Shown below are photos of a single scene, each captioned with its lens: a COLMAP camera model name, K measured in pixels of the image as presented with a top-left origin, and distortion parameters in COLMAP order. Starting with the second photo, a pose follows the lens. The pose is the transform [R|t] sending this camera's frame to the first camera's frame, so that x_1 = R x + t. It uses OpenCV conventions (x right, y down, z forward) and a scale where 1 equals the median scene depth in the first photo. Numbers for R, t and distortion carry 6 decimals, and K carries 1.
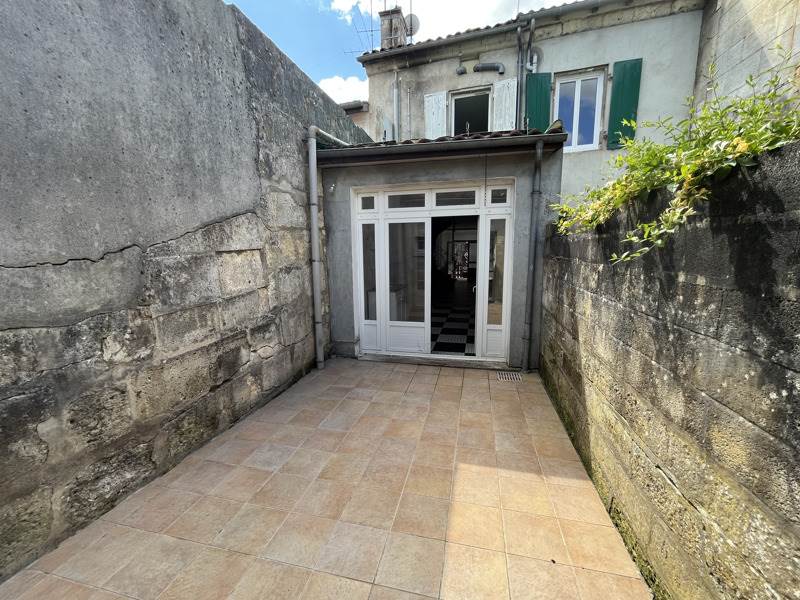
lens RADIAL K [[323.3, 0, 398.2], [0, 323.3, 299.9], [0, 0, 1]] dist [-0.002363, -0.000358]
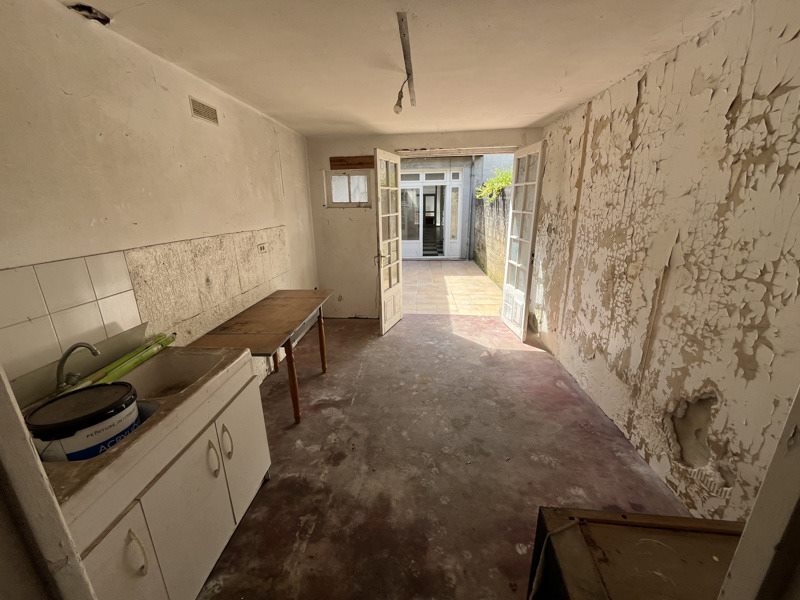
lens RADIAL K [[323.3, 0, 401.4], [0, 323.3, 301.0], [0, 0, 1]] dist [-0.002363, -0.000358]
pose [[0.984432, -0.057059, 0.166244, -0.882208], [0.032098, 0.988296, 0.149135, 0.321540], [-0.172808, -0.141477, 0.974742, -2.253705]]
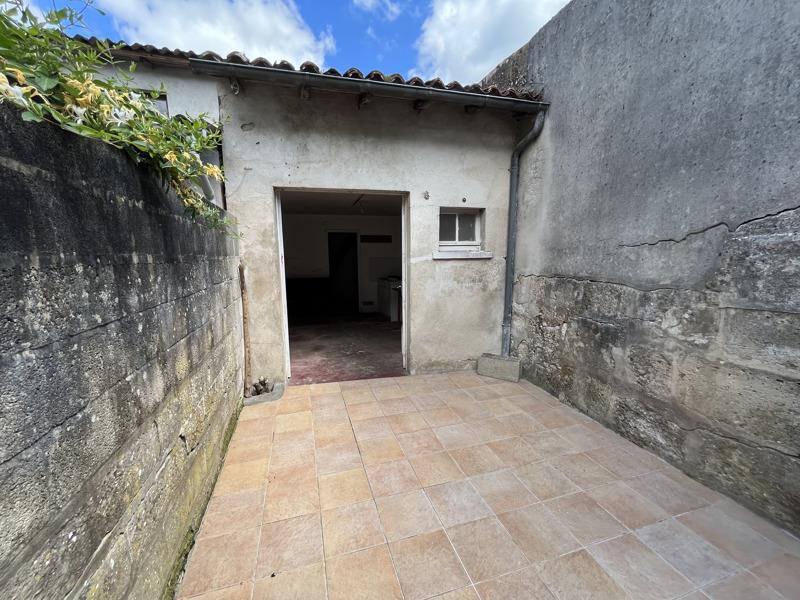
lens RADIAL K [[323.3, 0, 400.6], [0, 323.3, 300.2], [0, 0, 1]] dist [-0.002363, -0.000358]
pose [[-0.860024, 0.086687, -0.502837, 0.436924], [-0.058467, 0.962231, 0.265882, -0.150398], [0.506893, 0.258064, -0.822473, 1.341925]]
